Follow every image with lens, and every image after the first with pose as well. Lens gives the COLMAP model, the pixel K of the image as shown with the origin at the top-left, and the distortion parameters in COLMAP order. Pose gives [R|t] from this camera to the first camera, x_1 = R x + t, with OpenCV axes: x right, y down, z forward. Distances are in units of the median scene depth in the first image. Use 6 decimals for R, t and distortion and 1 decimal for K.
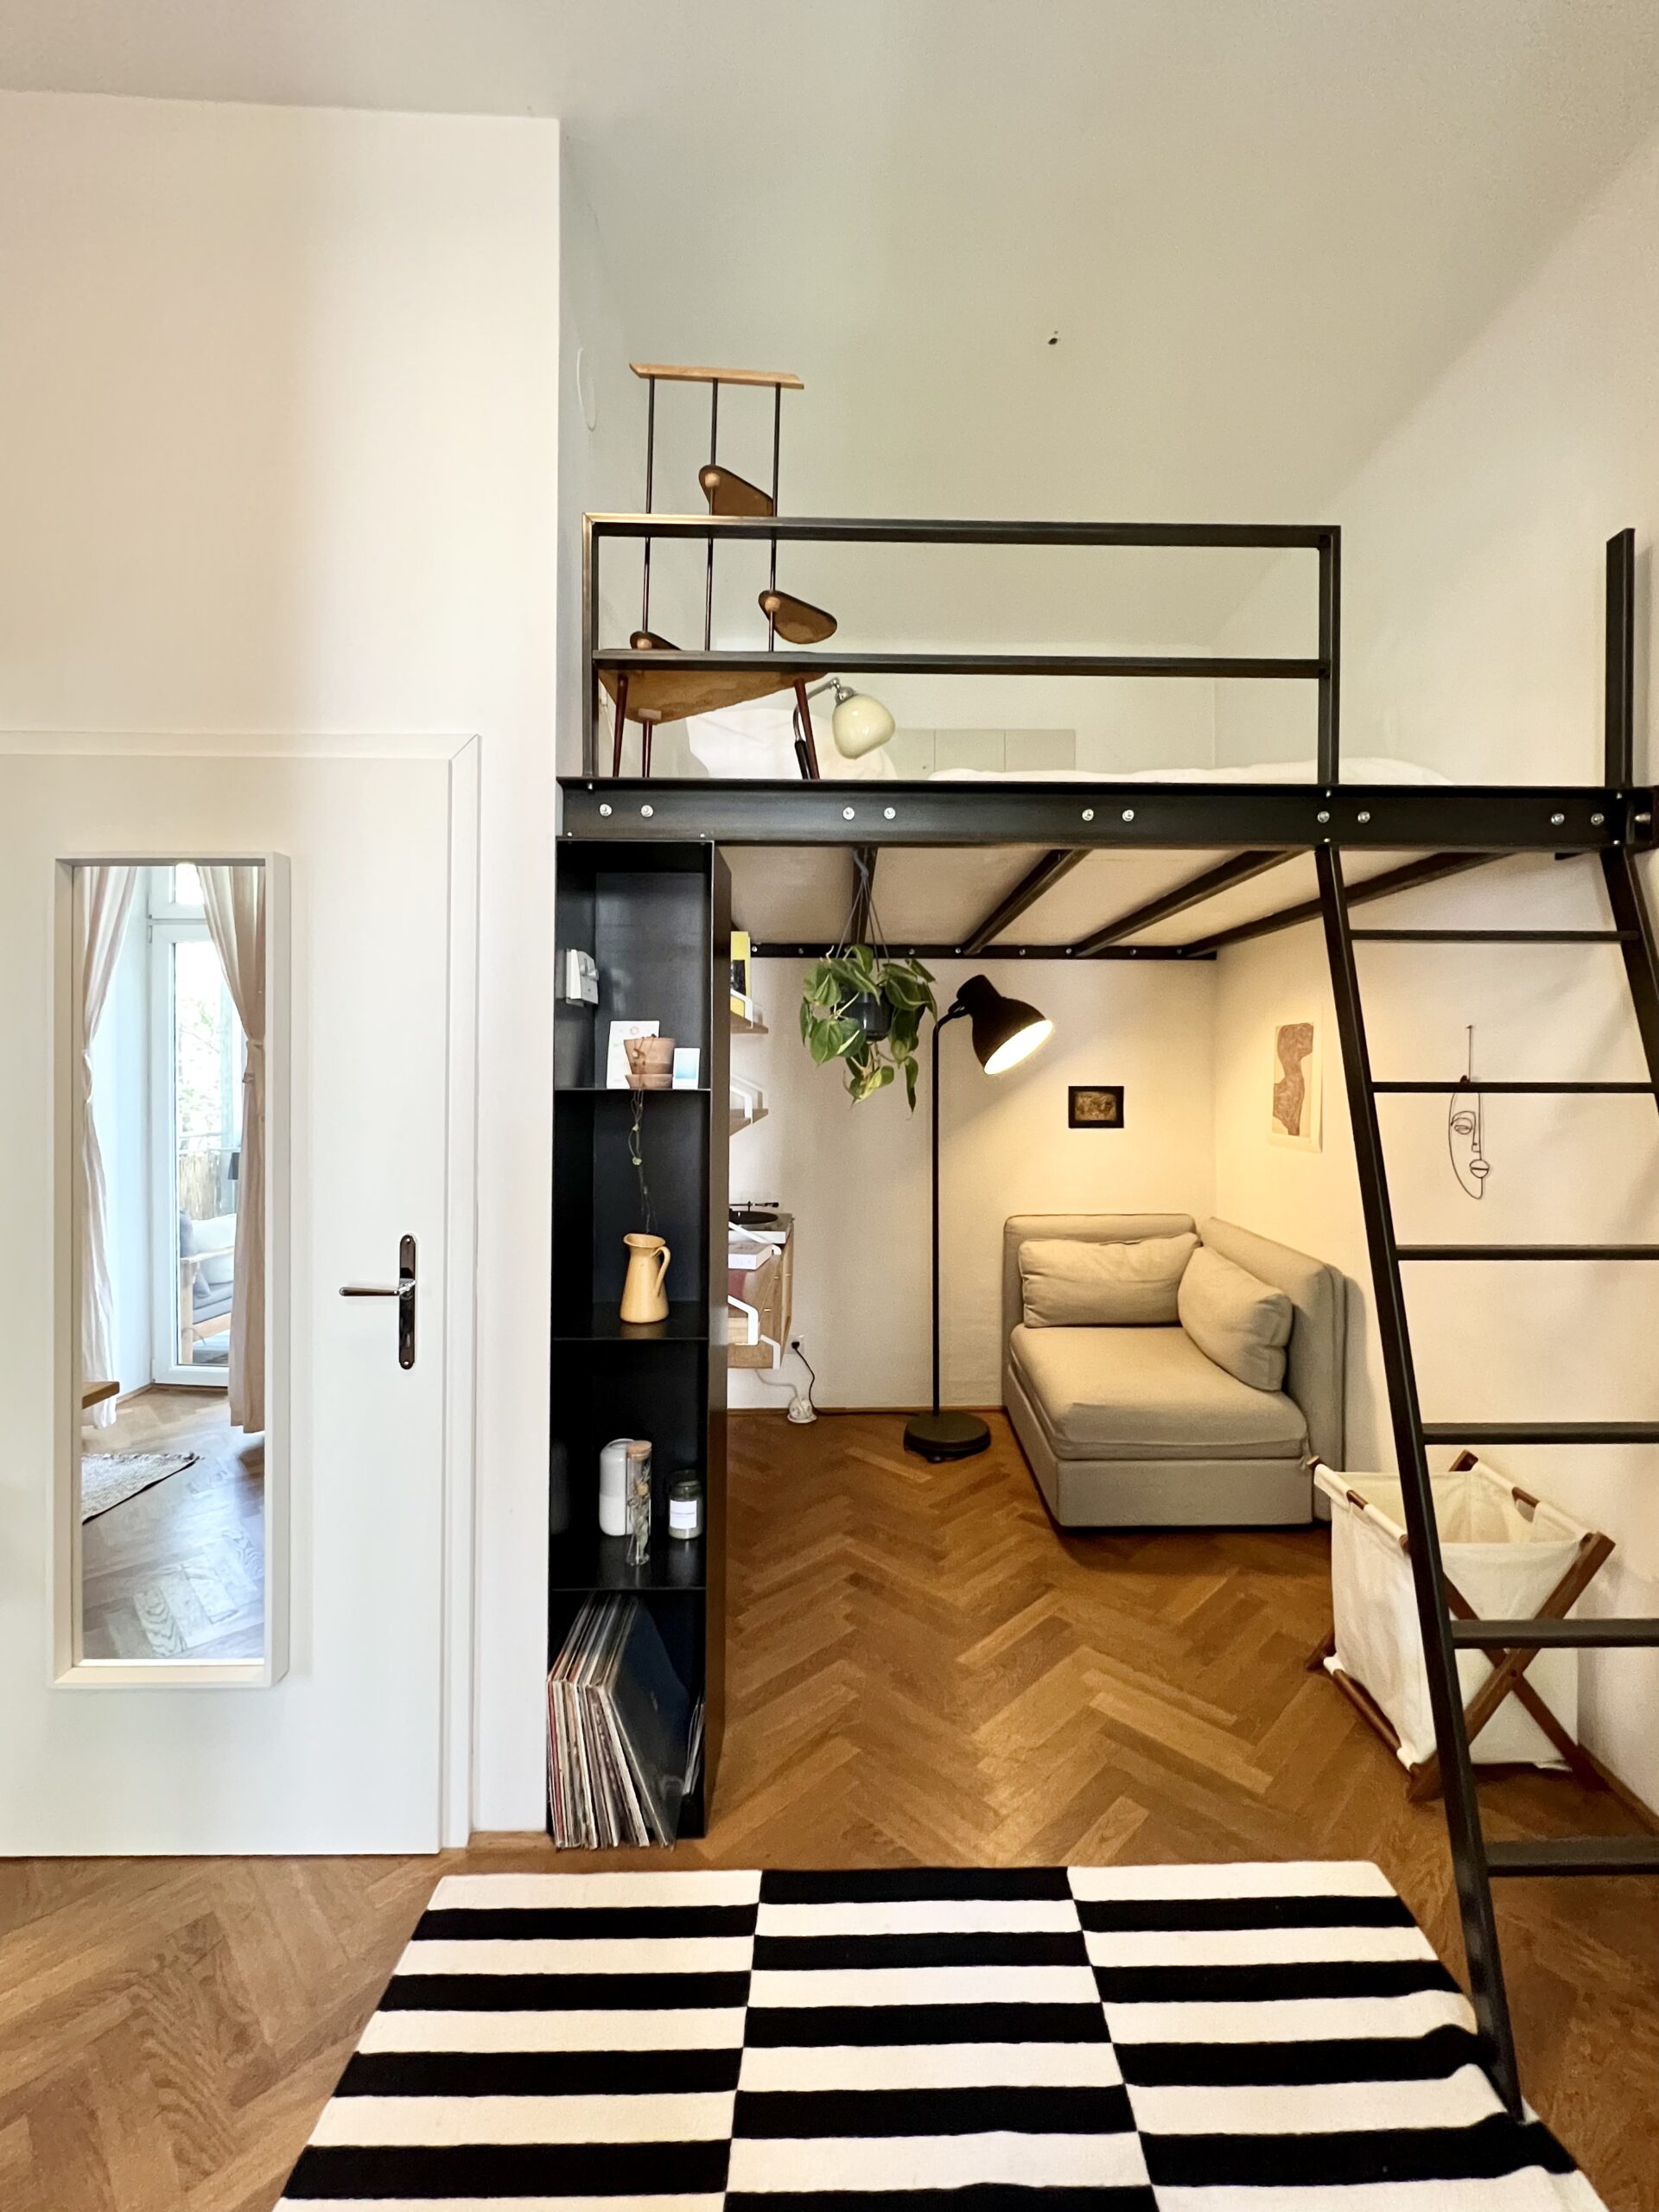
lens RADIAL K [[917.9, 0, 845.5], [0, 917.9, 1091.0], [0, 0, 1]] dist [-0.002142, -0.000997]
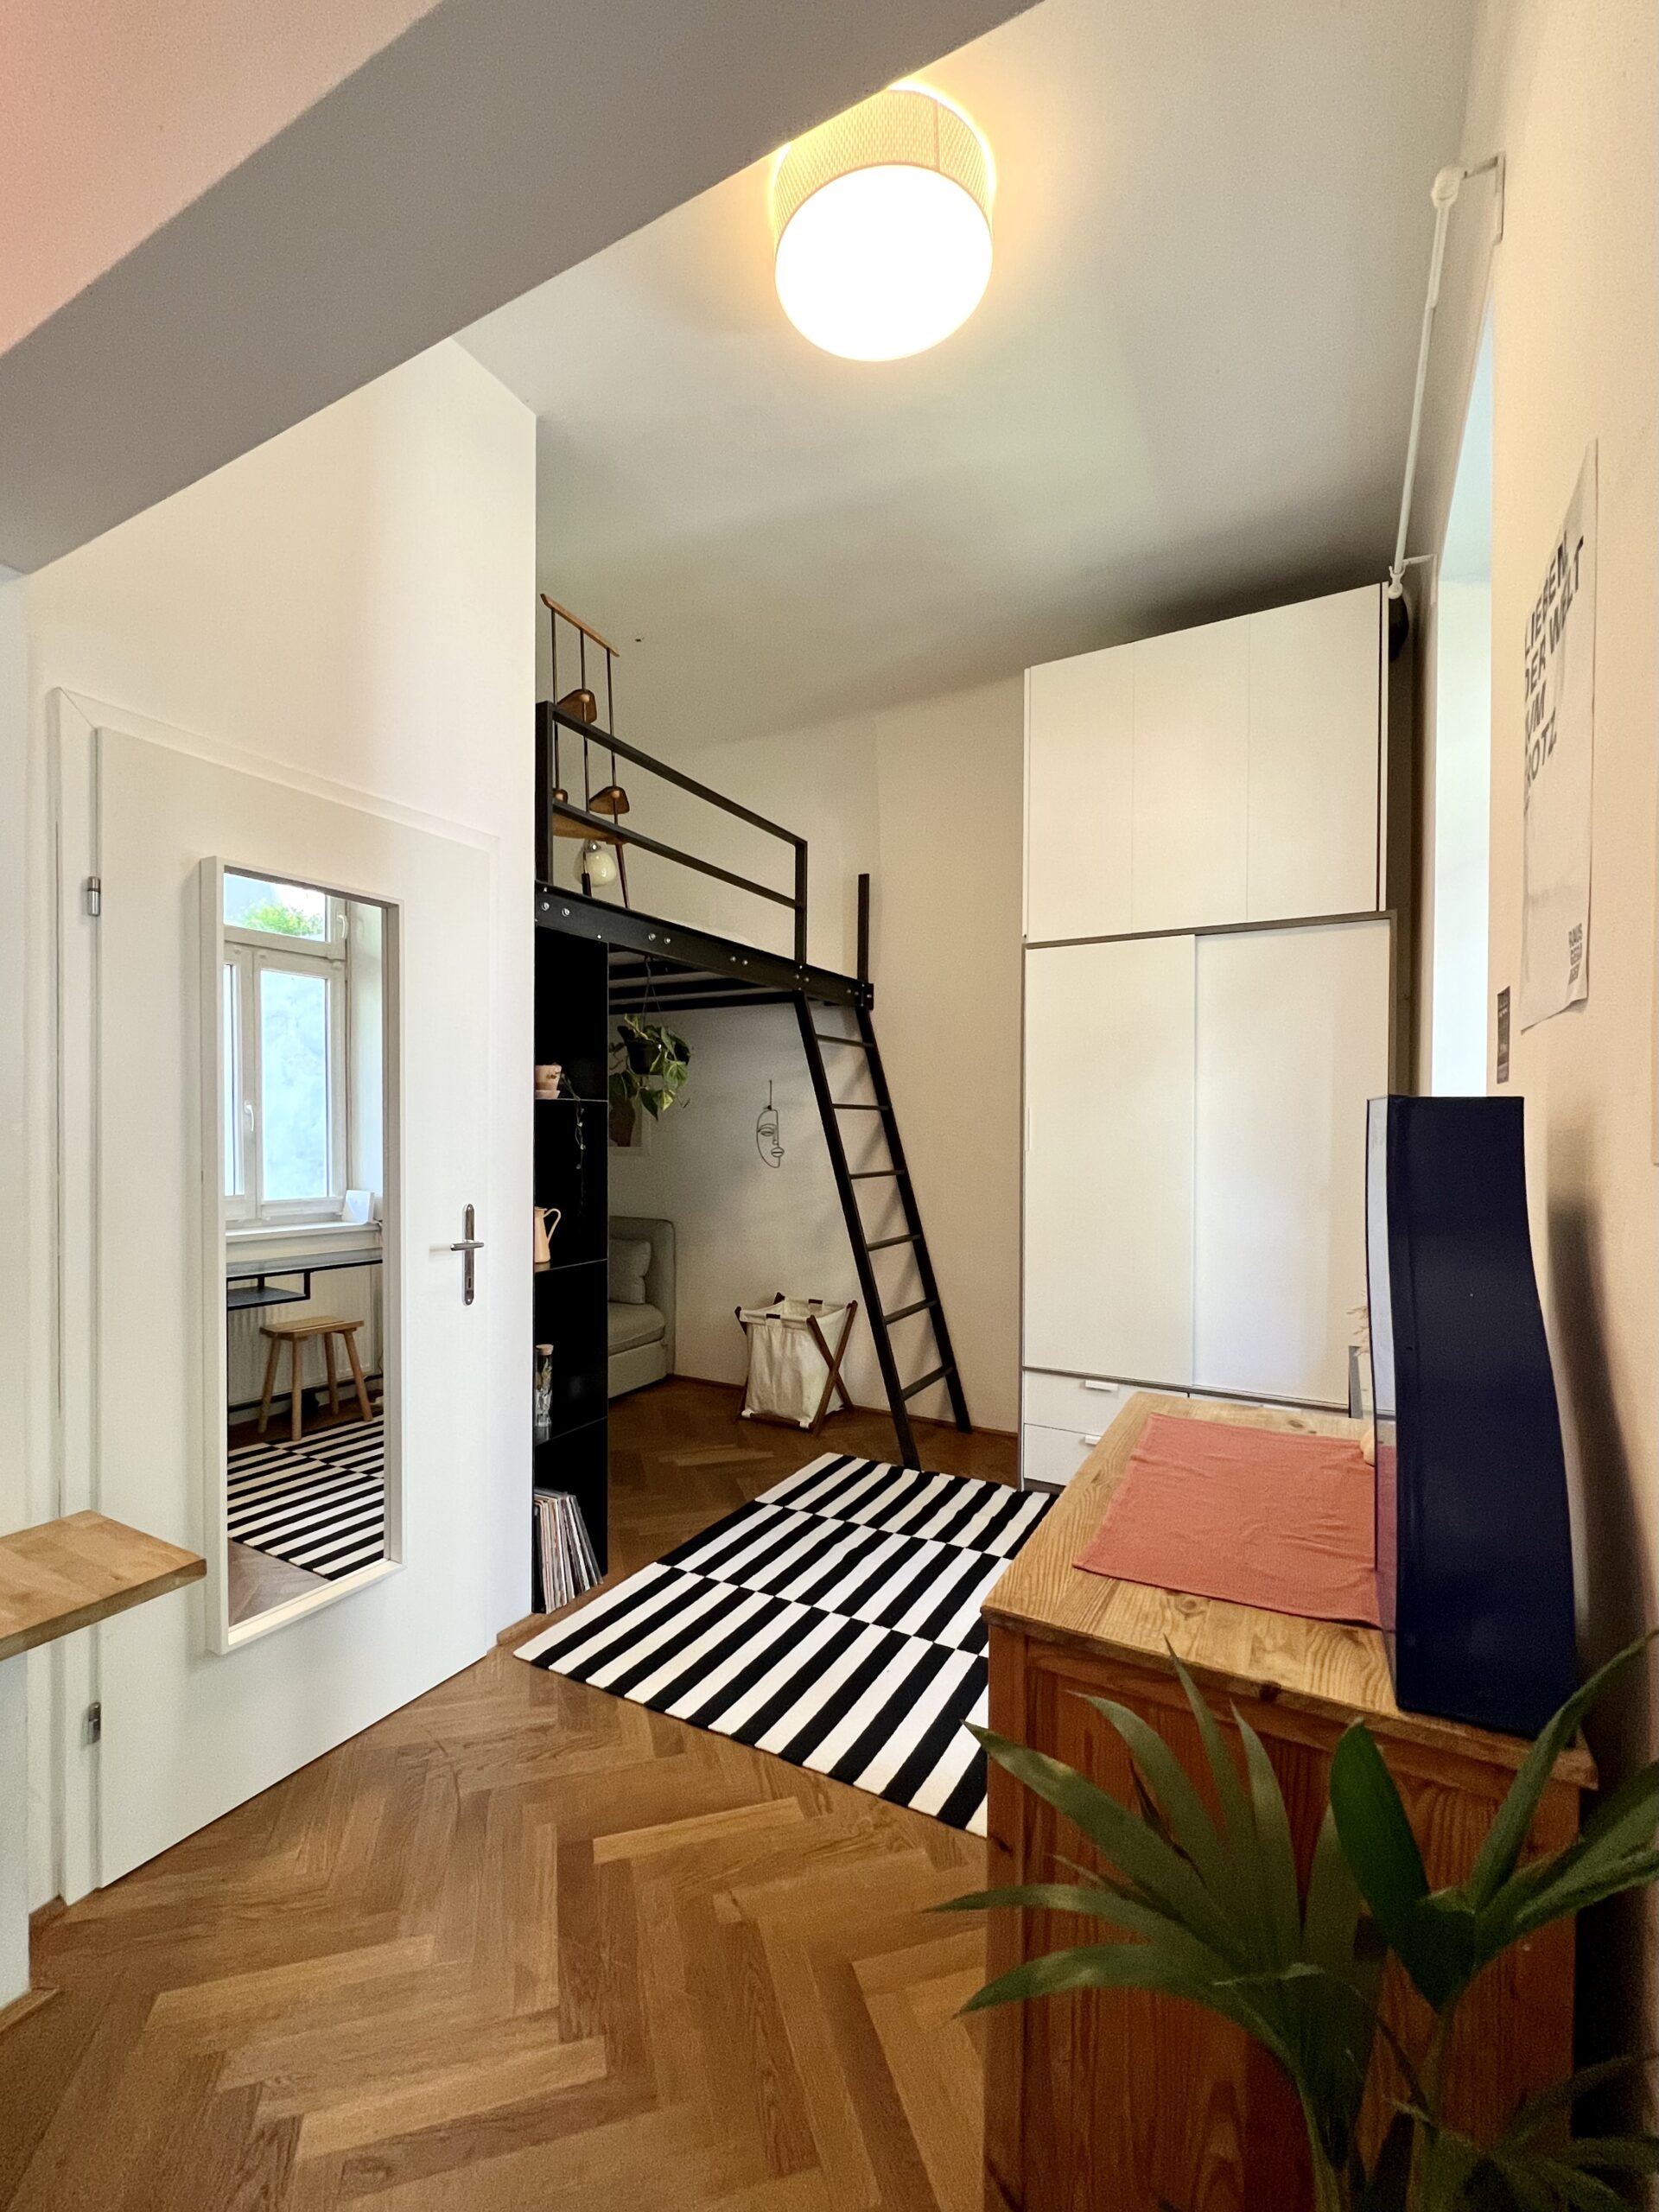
lens RADIAL K [[944.2, 0, 824.7], [0, 944.2, 1131.7], [0, 0, 1]] dist [-0.010470, 0.000023]
pose [[0.494820, -0.005021, 0.868981, -1.397377], [-0.003557, 0.999963, 0.007803, 0.038340], [-0.868988, -0.006952, 0.494784, -0.126201]]
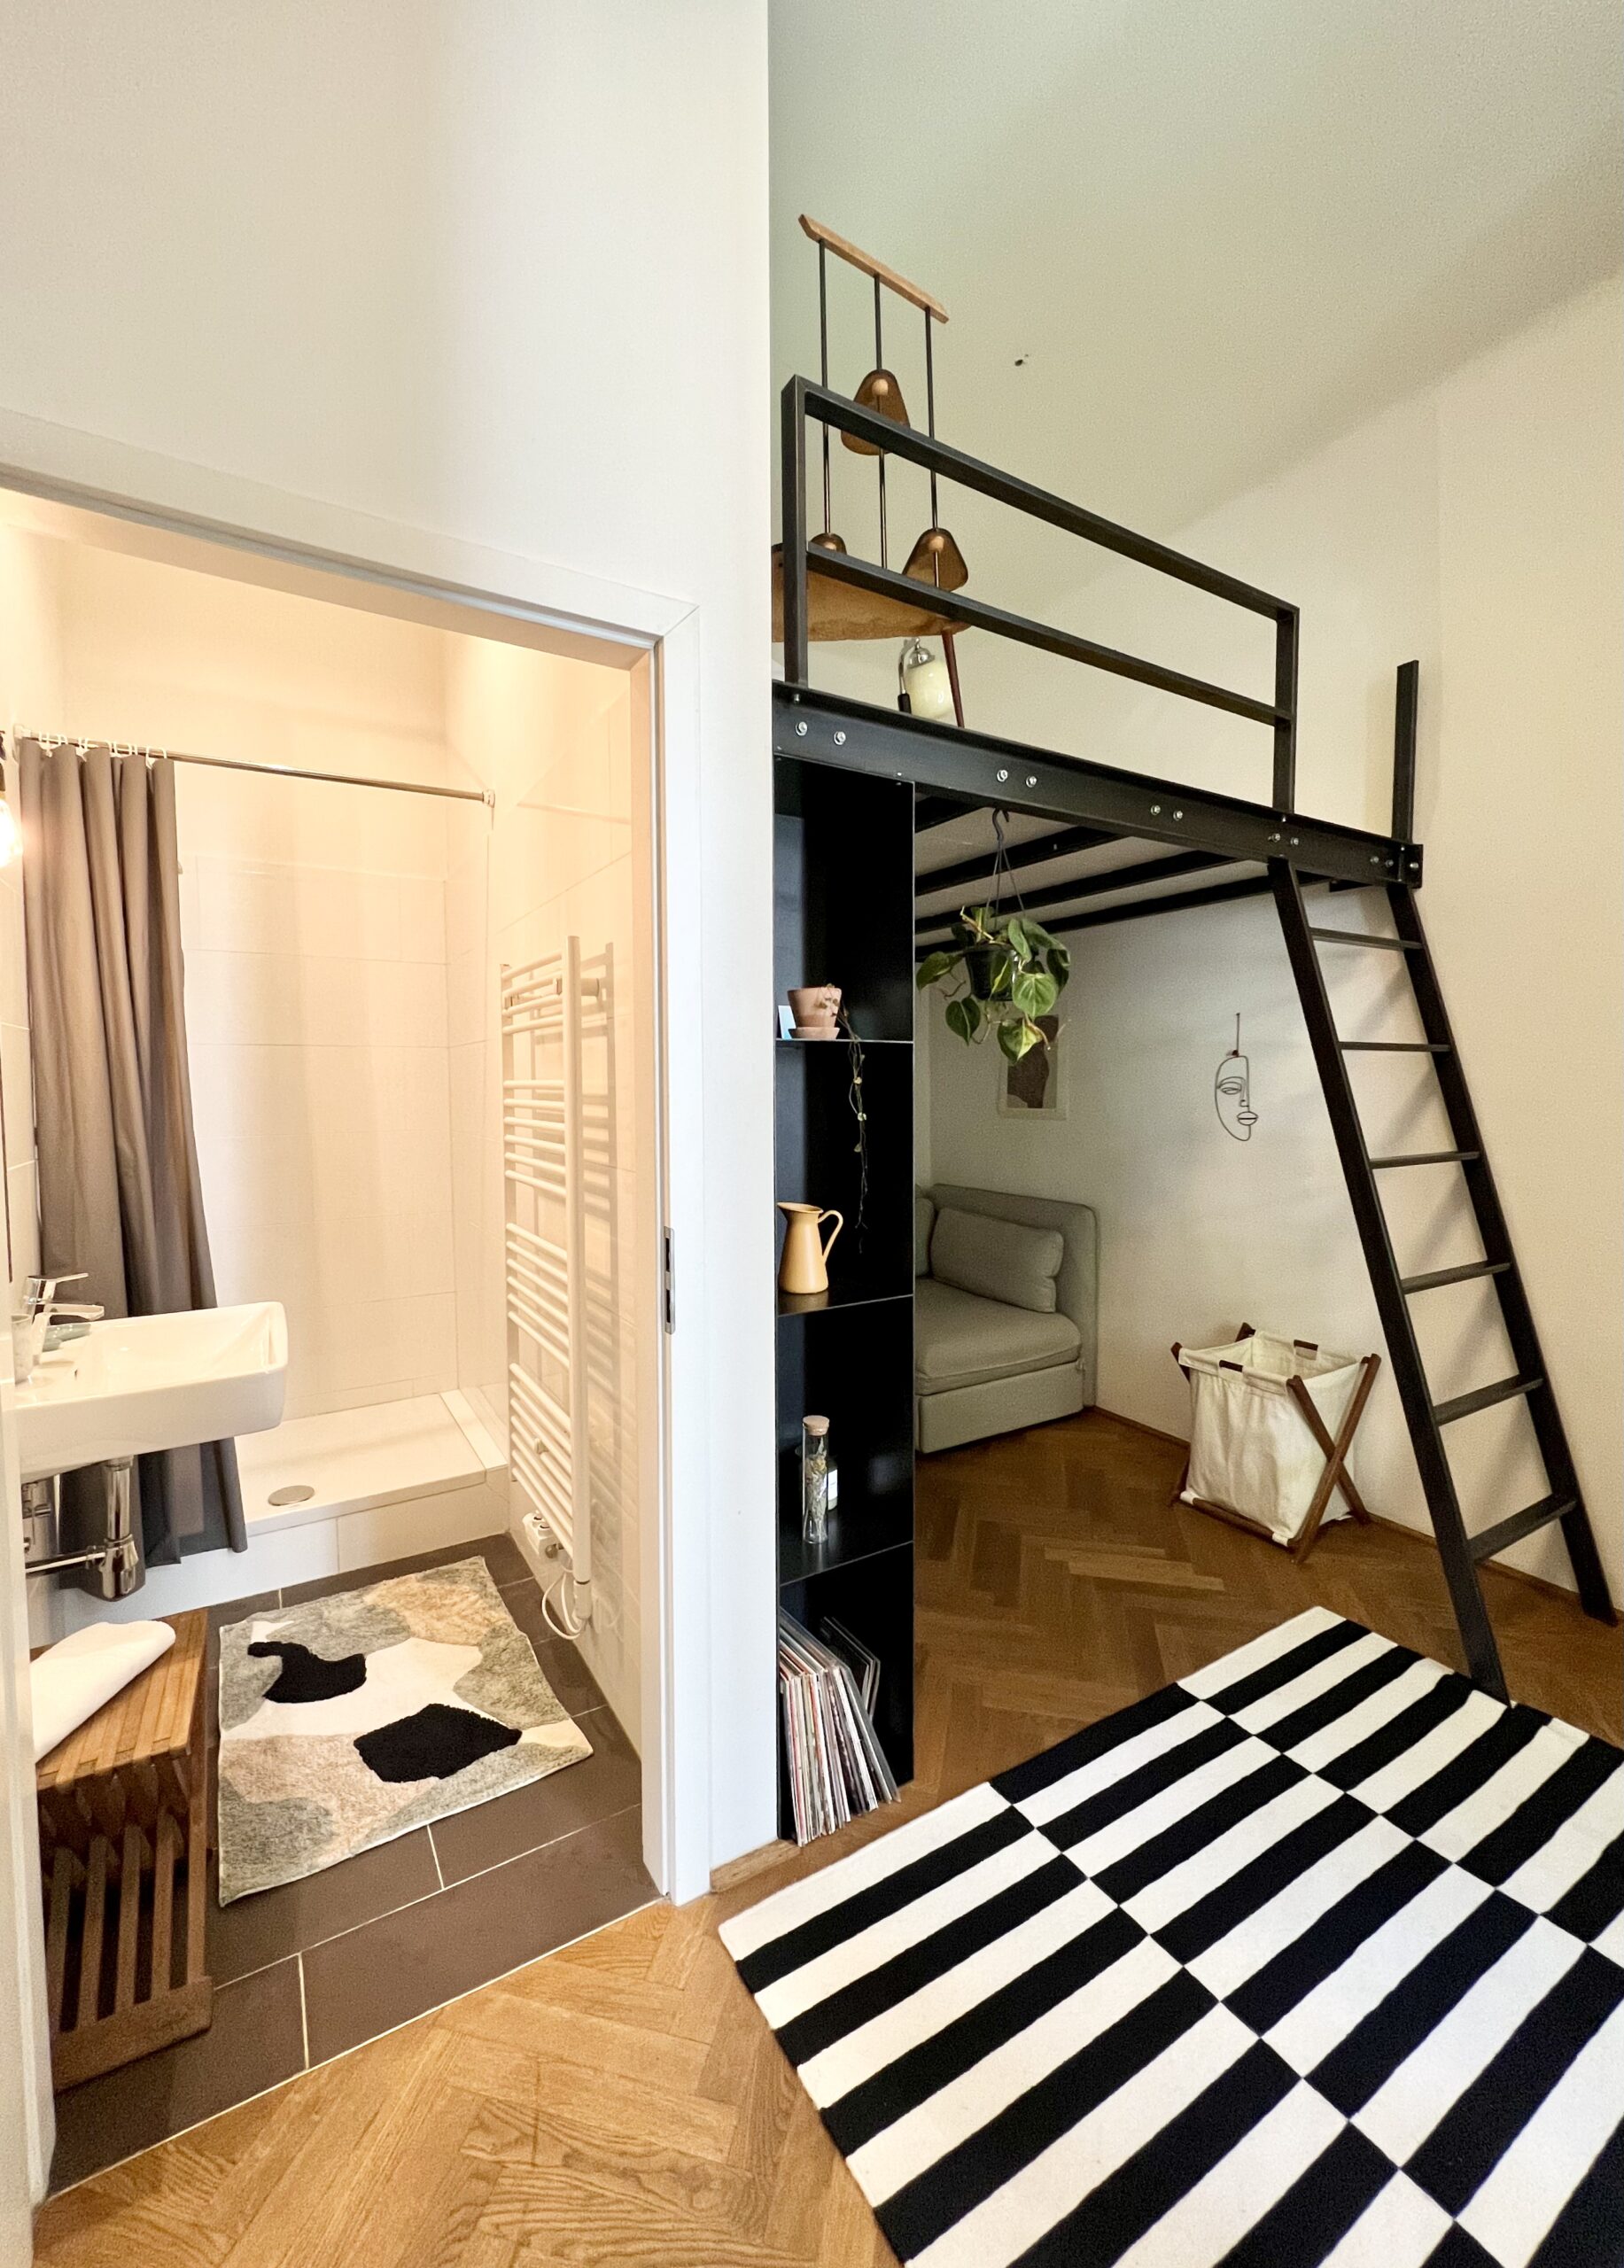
lens RADIAL K [[915.2, 0, 805.4], [0, 915.2, 1129.8], [0, 0, 1]] dist [-0.002577, -0.000407]
pose [[0.865649, -0.032330, 0.499607, -0.750073], [0.006428, 0.998548, 0.053480, 0.040153], [-0.500610, -0.043083, 0.864600, 0.217819]]
